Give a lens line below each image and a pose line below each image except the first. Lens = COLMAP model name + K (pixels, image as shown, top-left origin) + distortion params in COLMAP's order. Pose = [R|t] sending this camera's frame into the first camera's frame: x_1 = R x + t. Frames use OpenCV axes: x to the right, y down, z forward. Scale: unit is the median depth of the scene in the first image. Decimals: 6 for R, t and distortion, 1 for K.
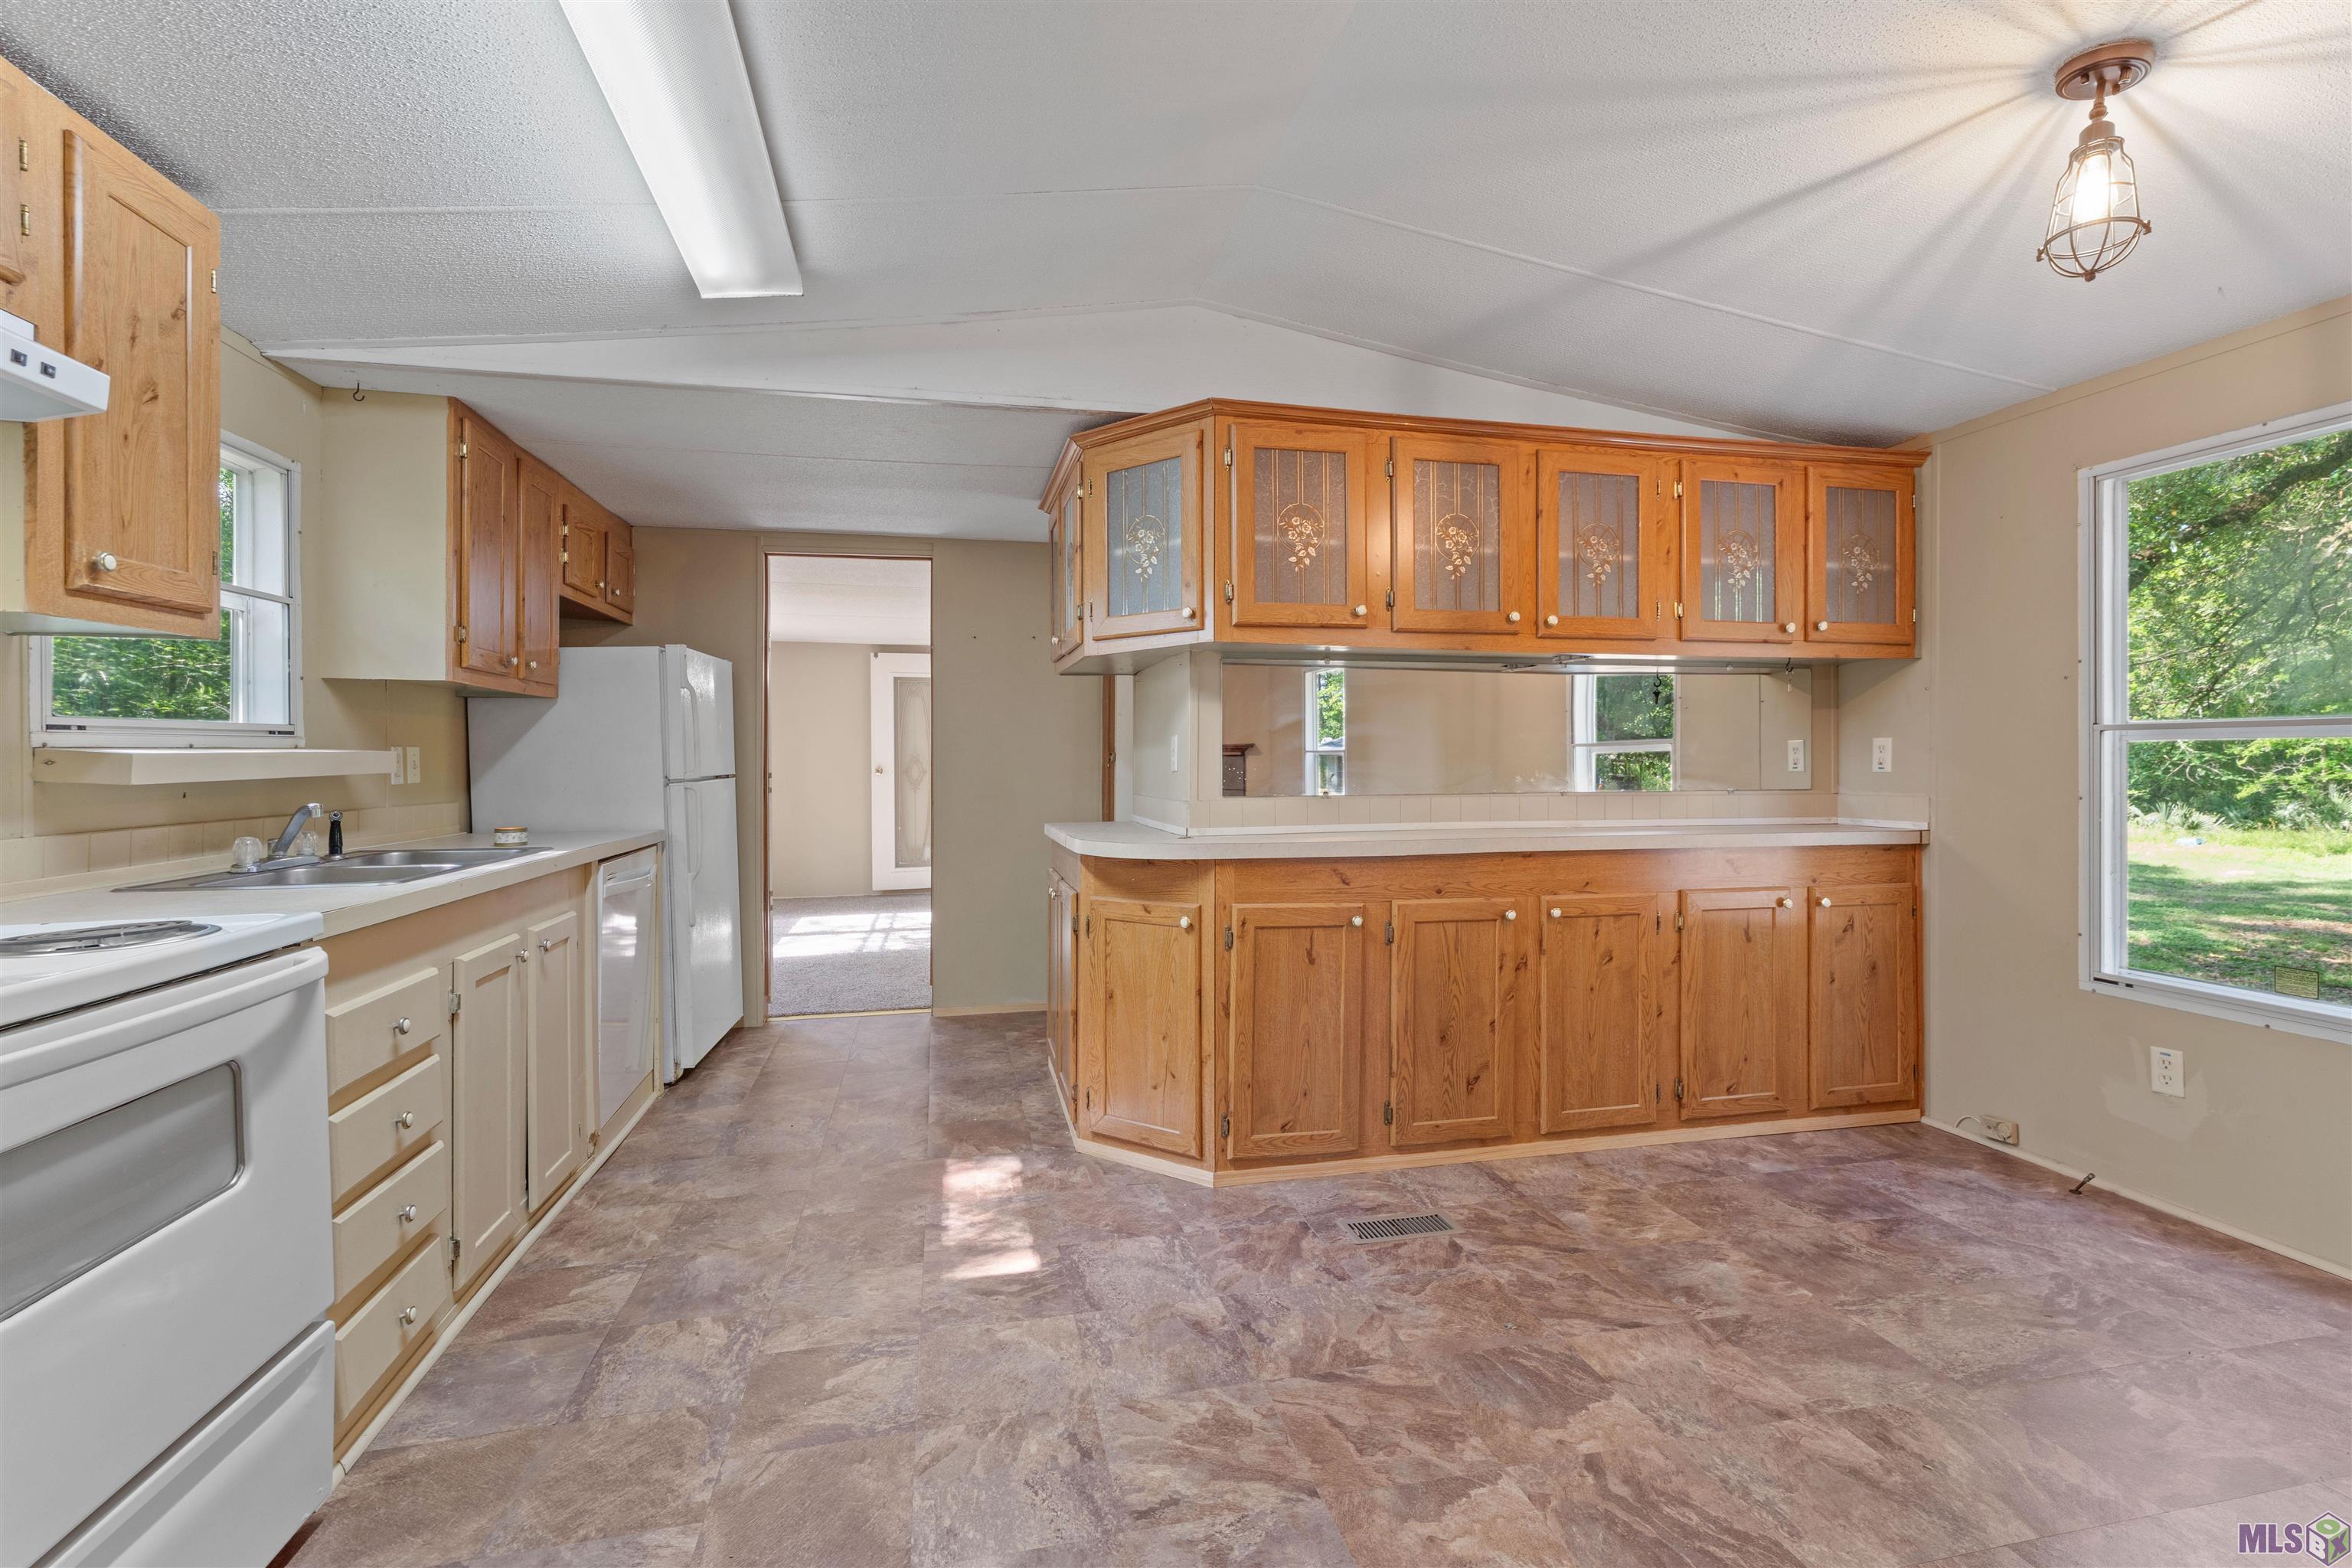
lens RADIAL K [[1030.0, 0, 1153.7], [0, 1030.0, 768.7], [0, 0, 1]] dist [-0.003399, -0.000007]
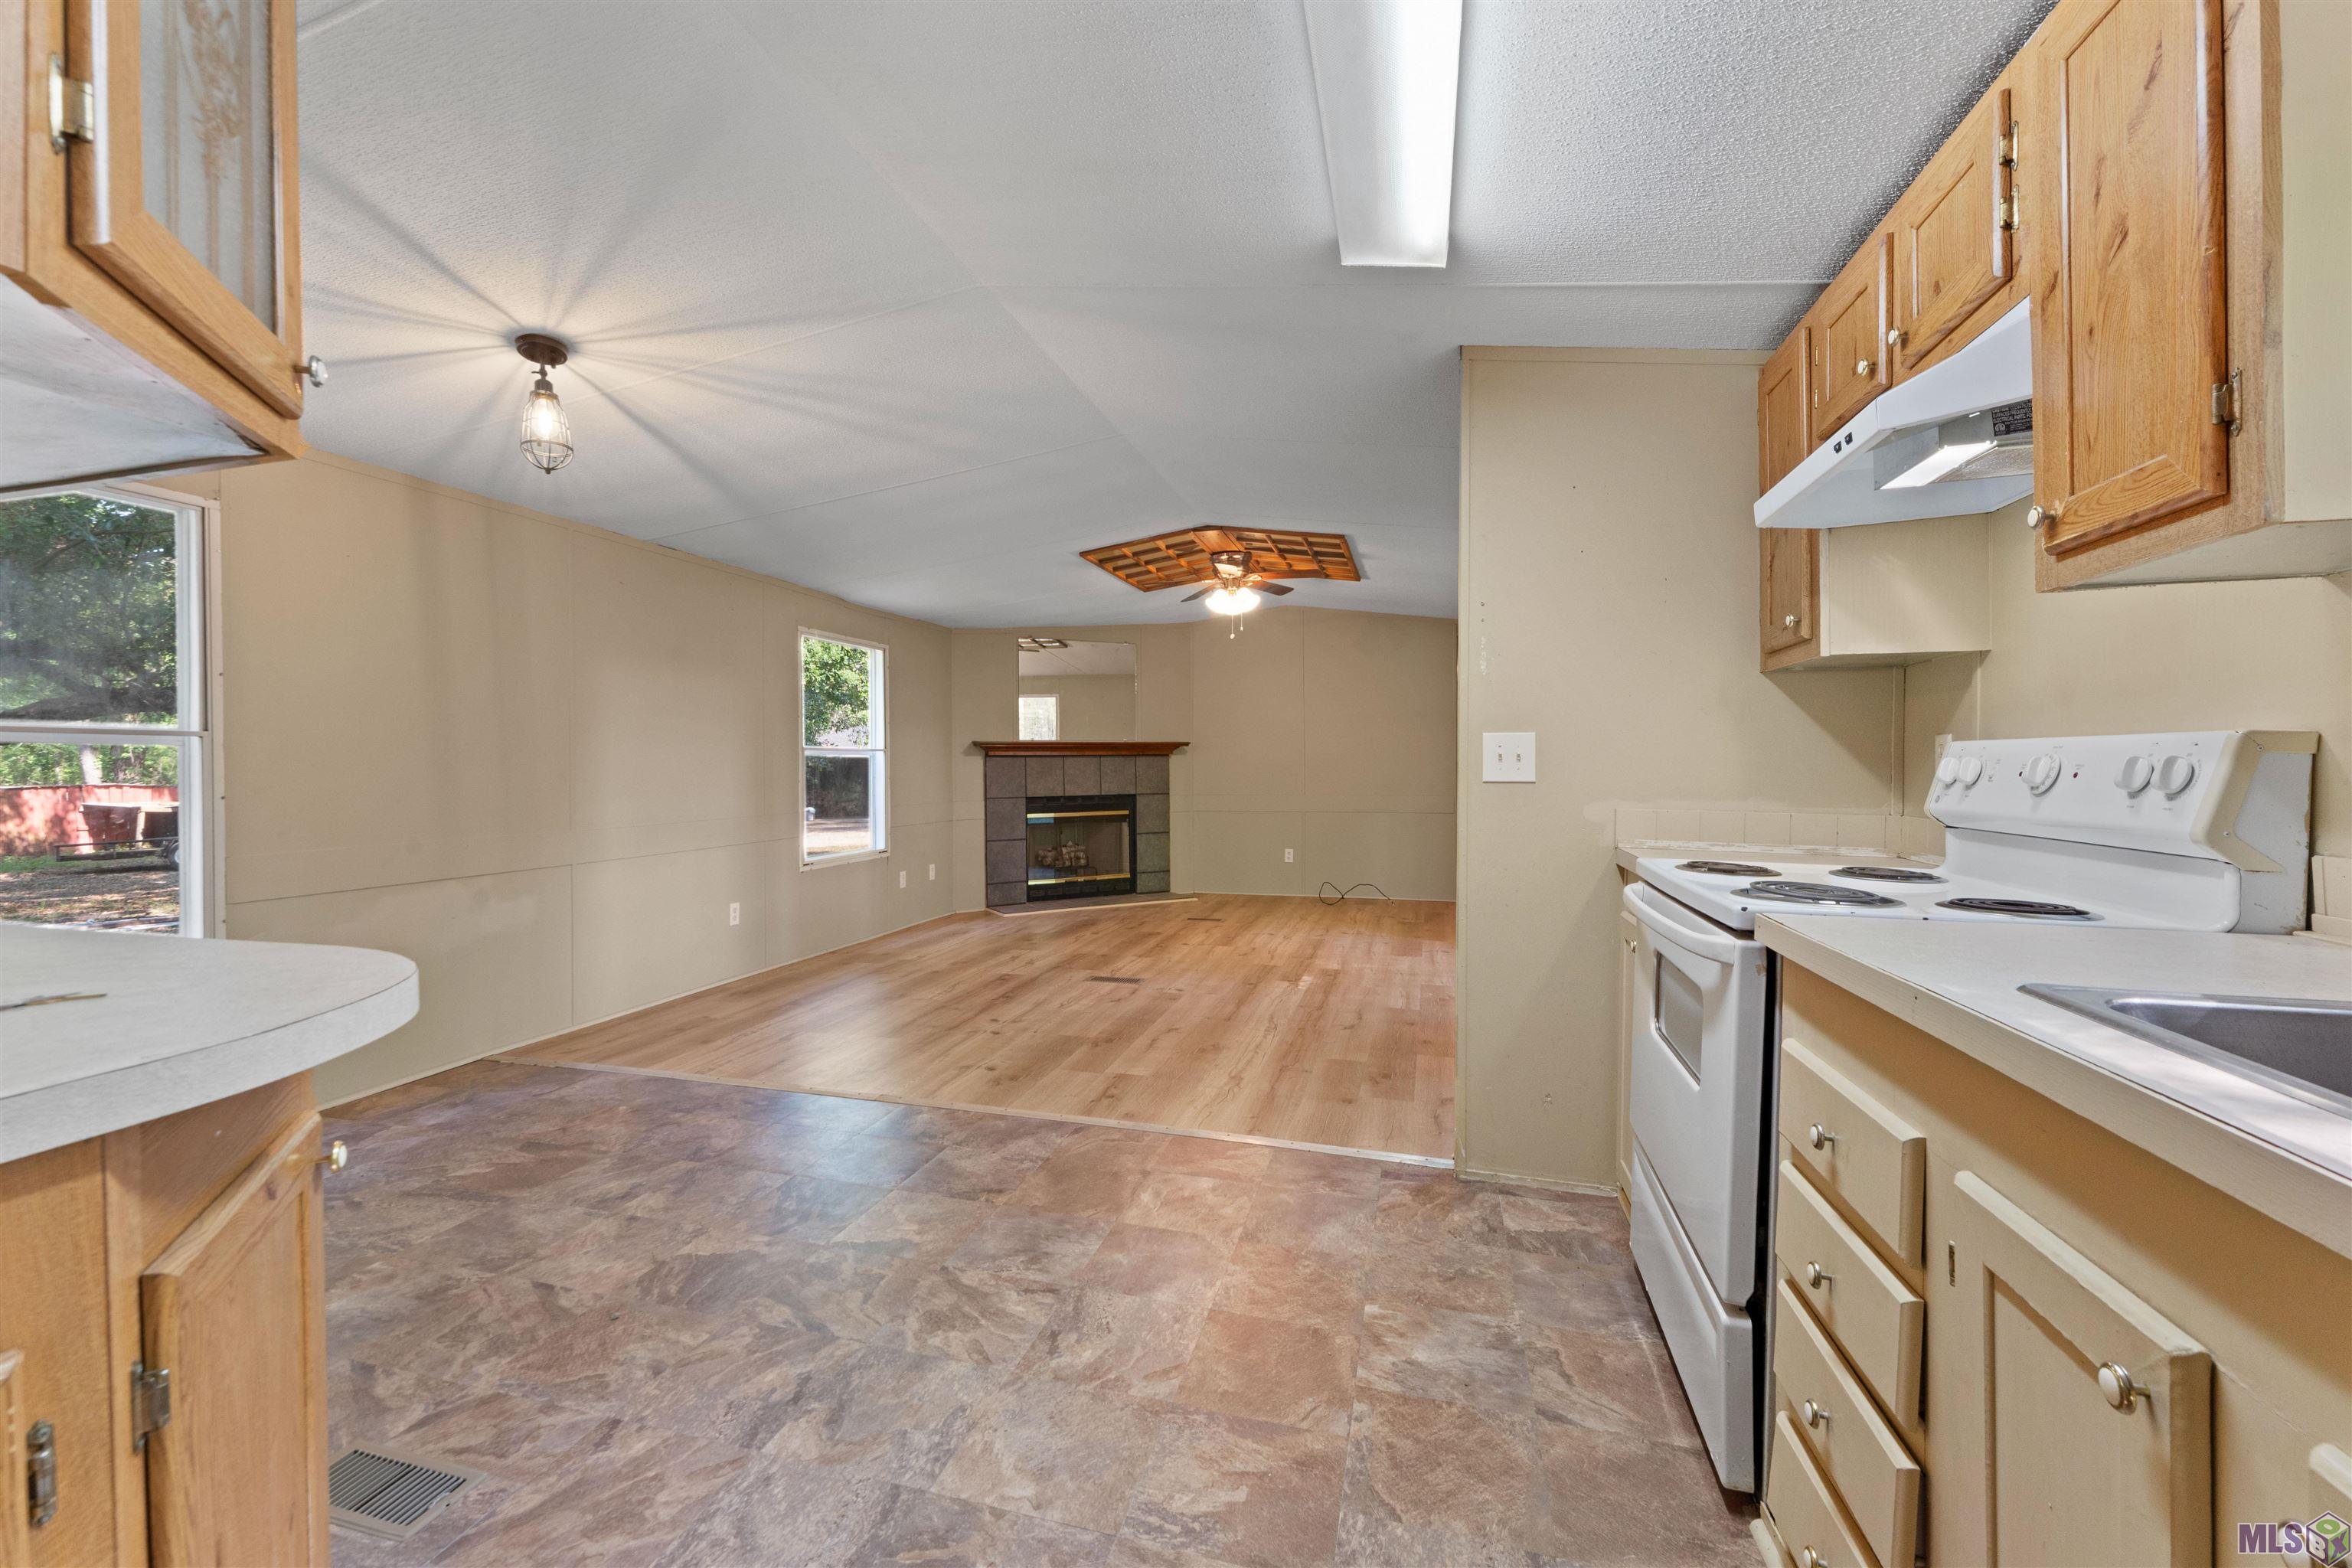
lens RADIAL K [[970.3, 0, 1175.2], [0, 970.3, 773.5], [0, 0, 1]] dist [-0.002002, -0.000030]
pose [[-0.895633, -0.001033, 0.444793, -0.432385], [0.005990, 0.999879, 0.014384, -0.004043], [-0.444754, 0.015547, -0.895518, 1.205518]]
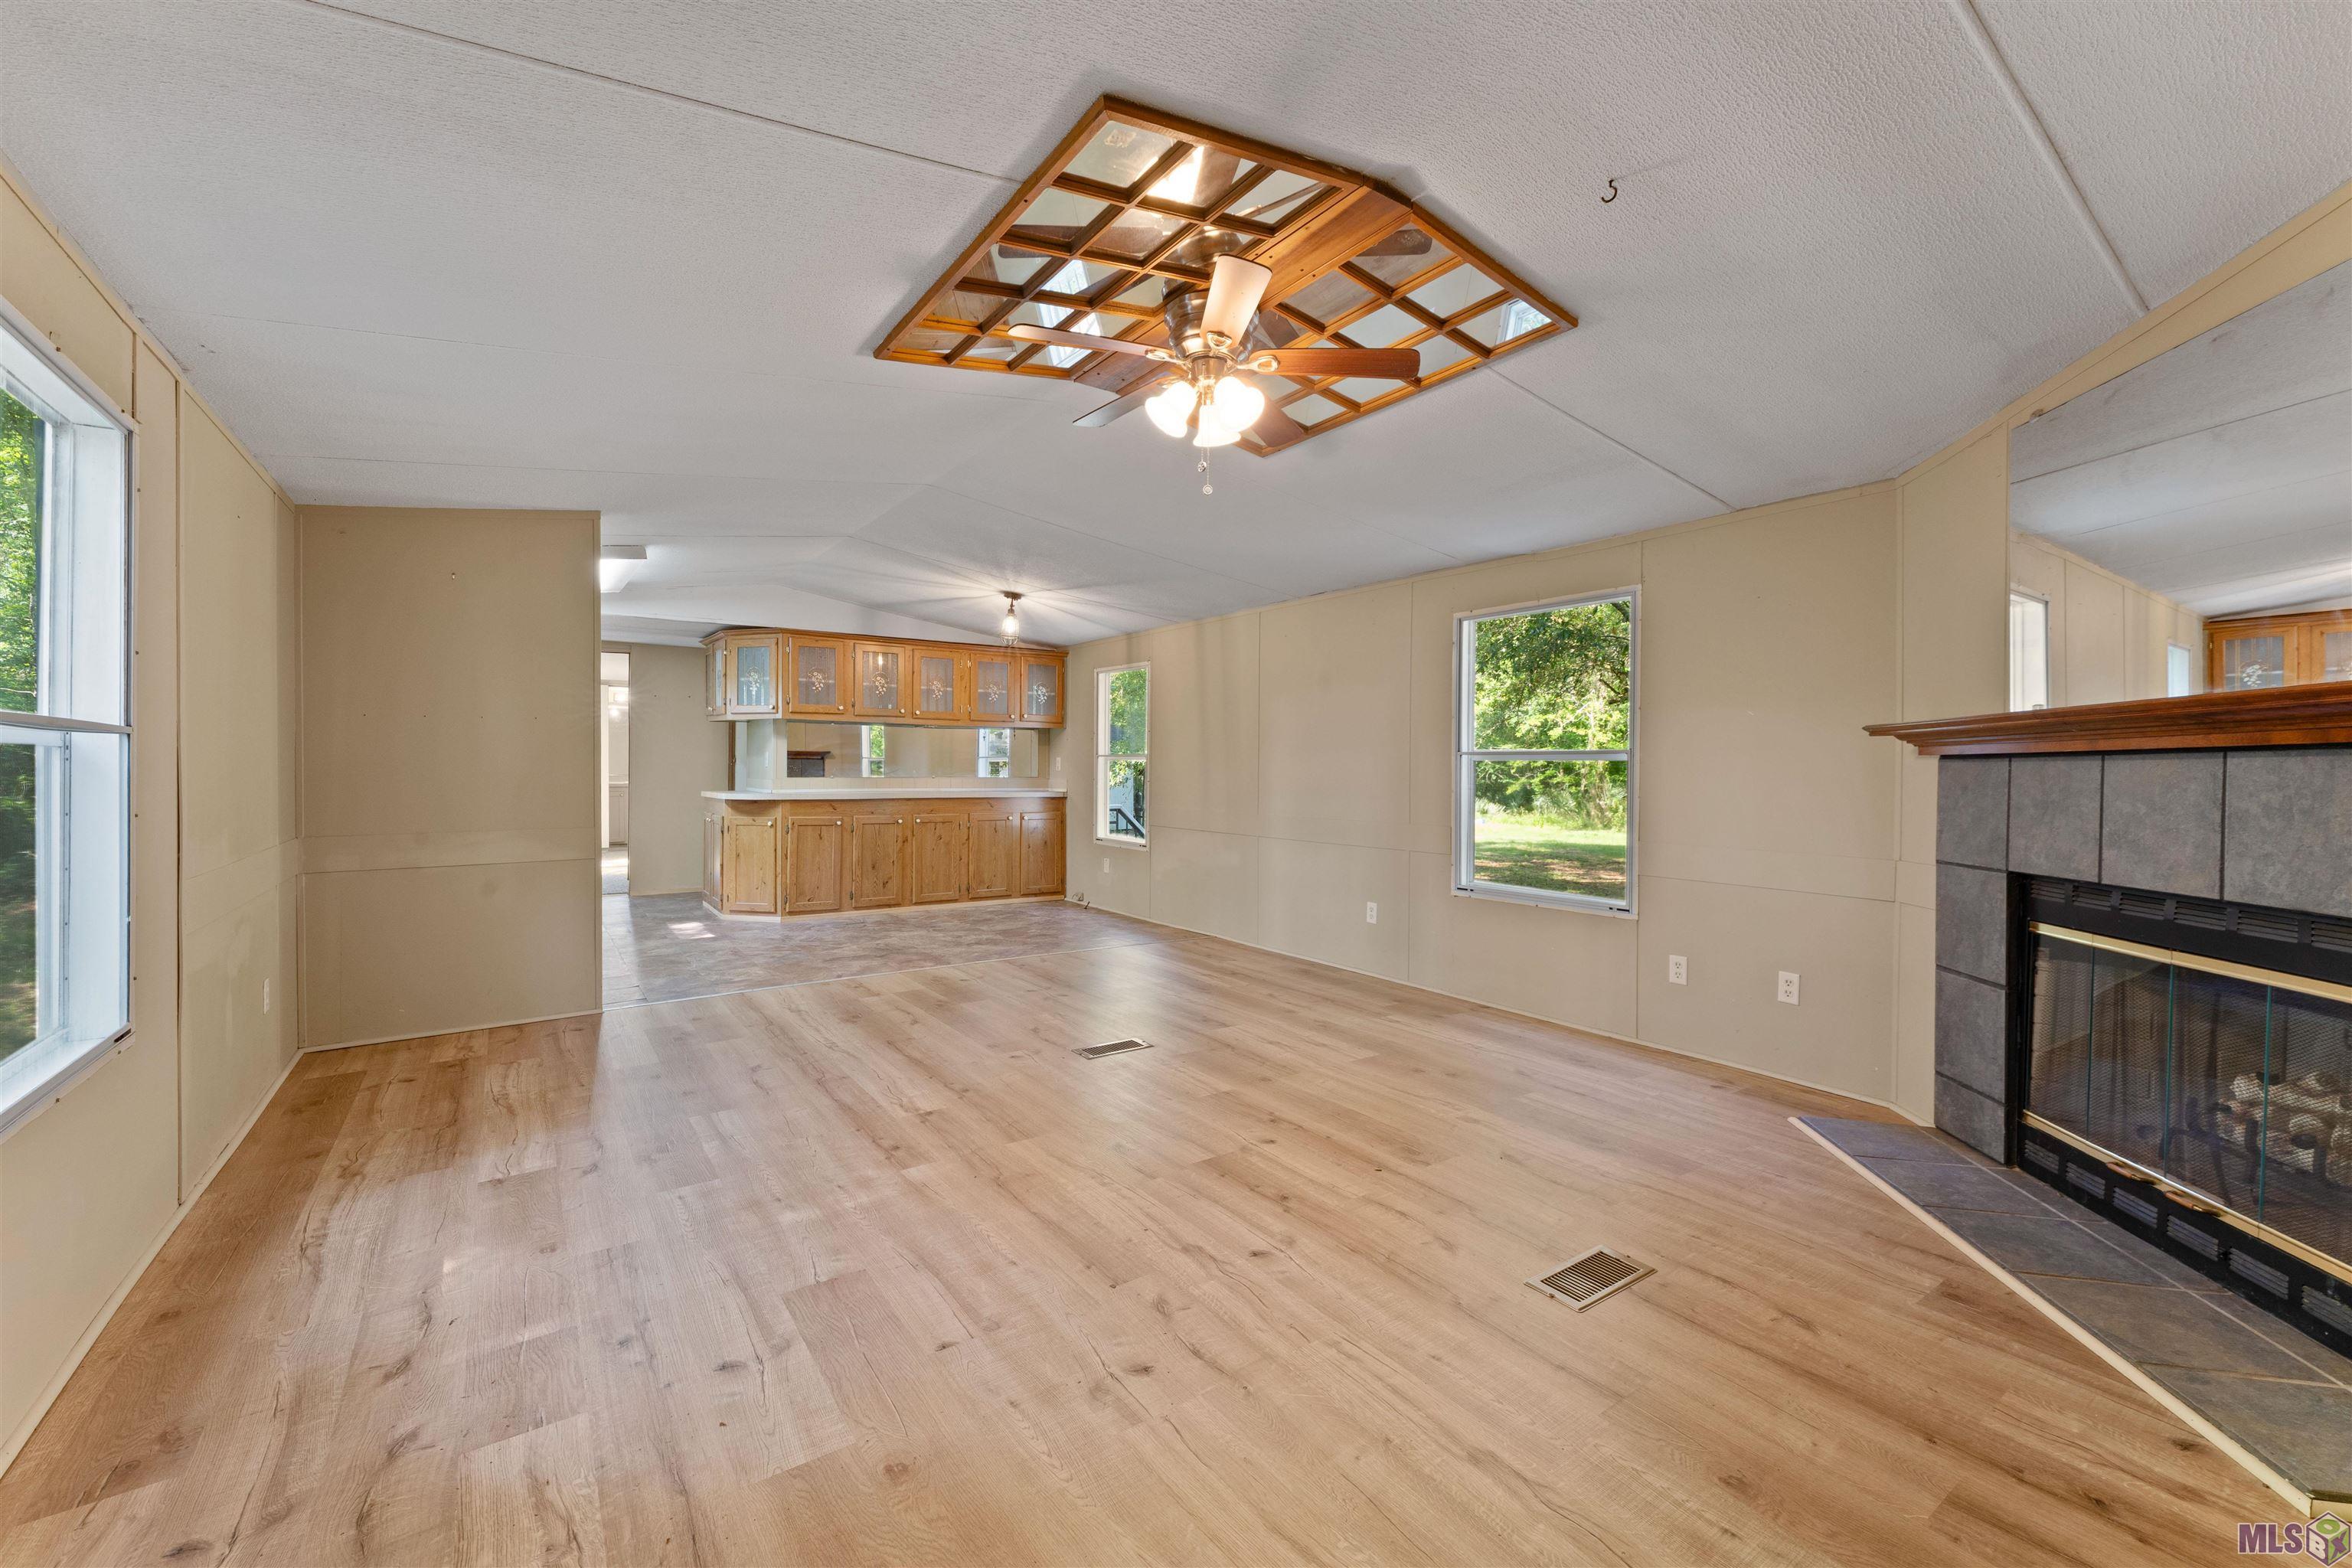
lens RADIAL K [[970.3, 0, 1165.2], [0, 970.3, 781.4], [0, 0, 1]] dist [-0.002002, -0.000030]
pose [[0.922207, 0.004555, 0.386669, 0.003687], [-0.008854, 0.999917, 0.009337, 0.008052], [-0.386594, -0.012034, 0.922171, -1.706020]]
